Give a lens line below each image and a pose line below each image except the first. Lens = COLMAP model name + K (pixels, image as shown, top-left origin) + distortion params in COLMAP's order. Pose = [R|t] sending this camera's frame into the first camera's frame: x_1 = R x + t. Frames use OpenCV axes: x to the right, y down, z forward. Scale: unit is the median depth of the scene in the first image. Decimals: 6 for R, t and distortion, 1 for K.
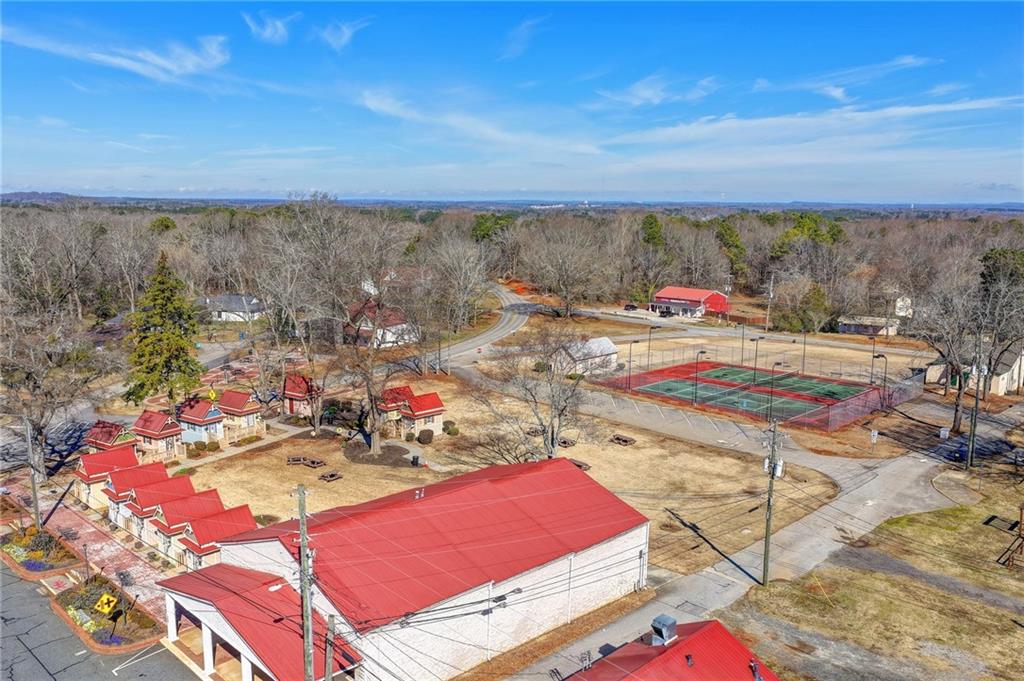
lens RADIAL K [[843.1, 0, 511.8], [0, 843.1, 339.1], [0, 0, 1]] dist [0.003542, 0.012895]
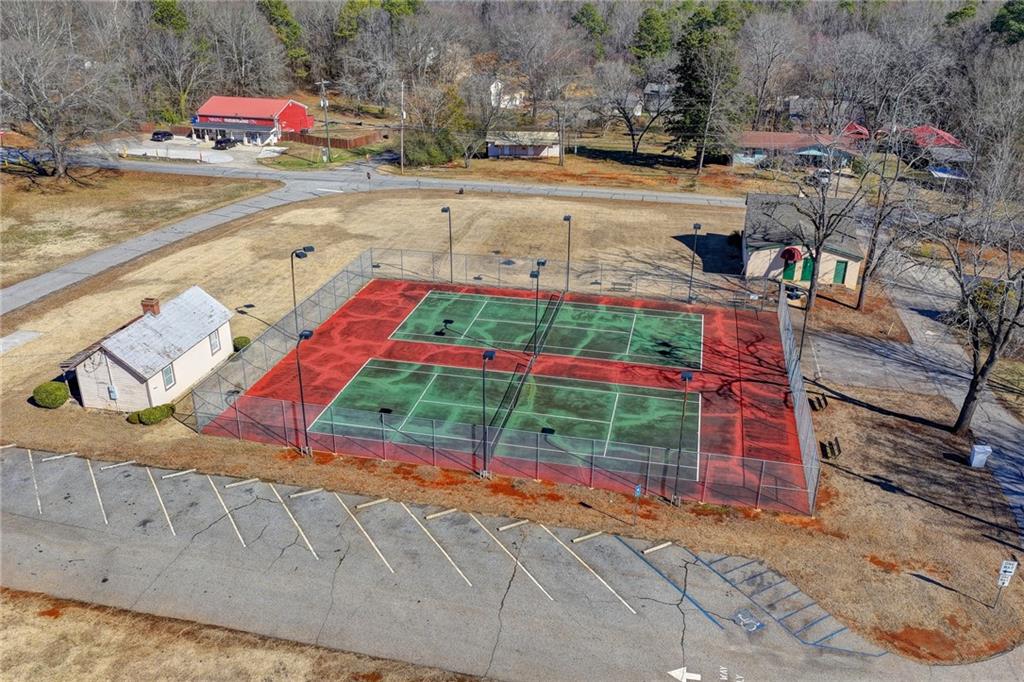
lens RADIAL K [[843.1, 0, 507.4], [0, 843.1, 343.0], [0, 0, 1]] dist [0.003542, 0.012895]
pose [[0.844661, -0.216477, 0.489577, 0.015977], [0.078846, 0.954919, 0.286205, -0.052094], [-0.529463, -0.203145, 0.823651, 0.318001]]
